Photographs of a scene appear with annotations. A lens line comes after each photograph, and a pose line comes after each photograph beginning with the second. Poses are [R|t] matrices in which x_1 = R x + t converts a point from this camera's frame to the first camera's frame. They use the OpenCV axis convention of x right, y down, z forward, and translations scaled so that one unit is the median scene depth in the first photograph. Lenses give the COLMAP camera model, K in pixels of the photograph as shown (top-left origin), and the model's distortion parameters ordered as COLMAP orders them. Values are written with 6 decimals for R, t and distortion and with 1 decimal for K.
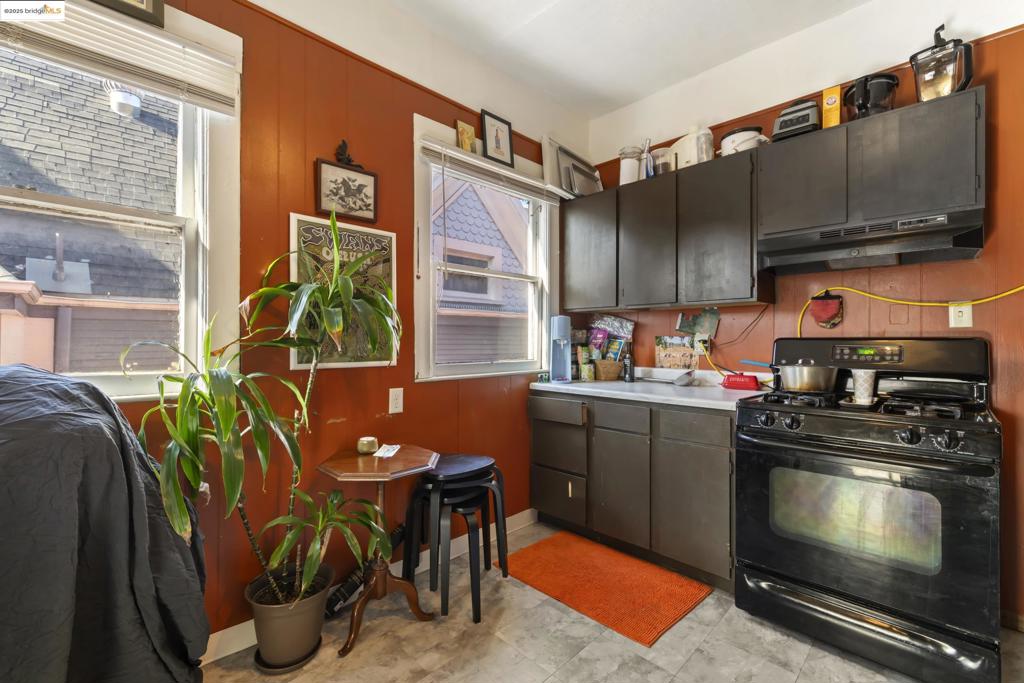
lens RADIAL K [[444.7, 0, 509.8], [0, 444.7, 338.8], [0, 0, 1]] dist [-0.001626, 0.001576]
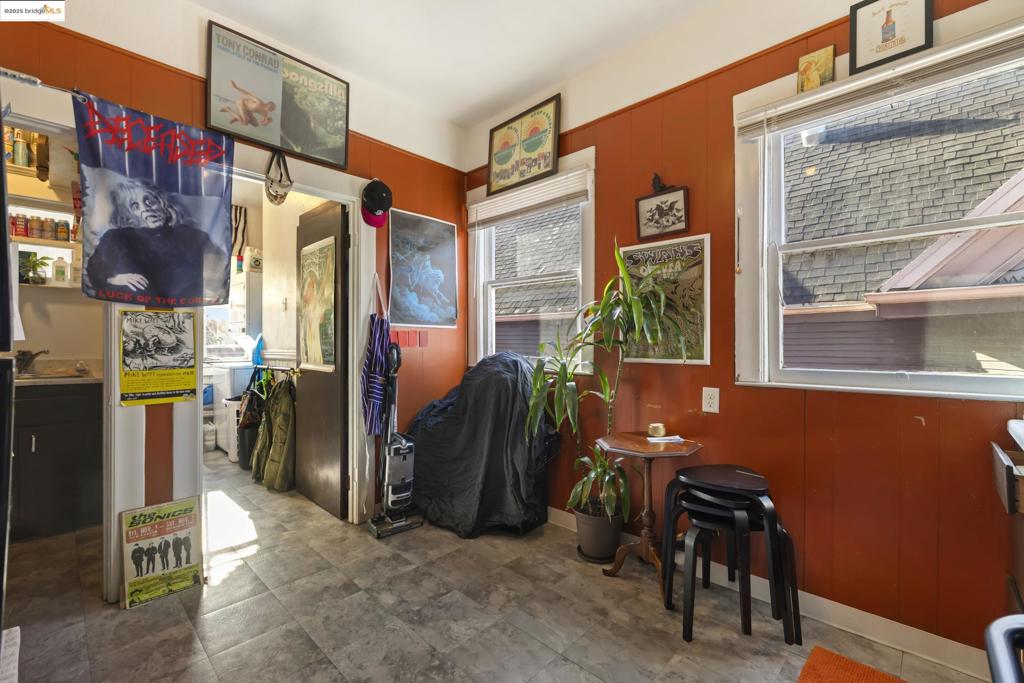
lens RADIAL K [[444.7, 0, 509.9], [0, 444.7, 343.1], [0, 0, 1]] dist [-0.001626, 0.001576]
pose [[0.009673, 0.001432, -0.999952, 0.776653], [0.007441, 0.999971, 0.001504, 0.006138], [0.999926, -0.007456, 0.009663, 0.562760]]
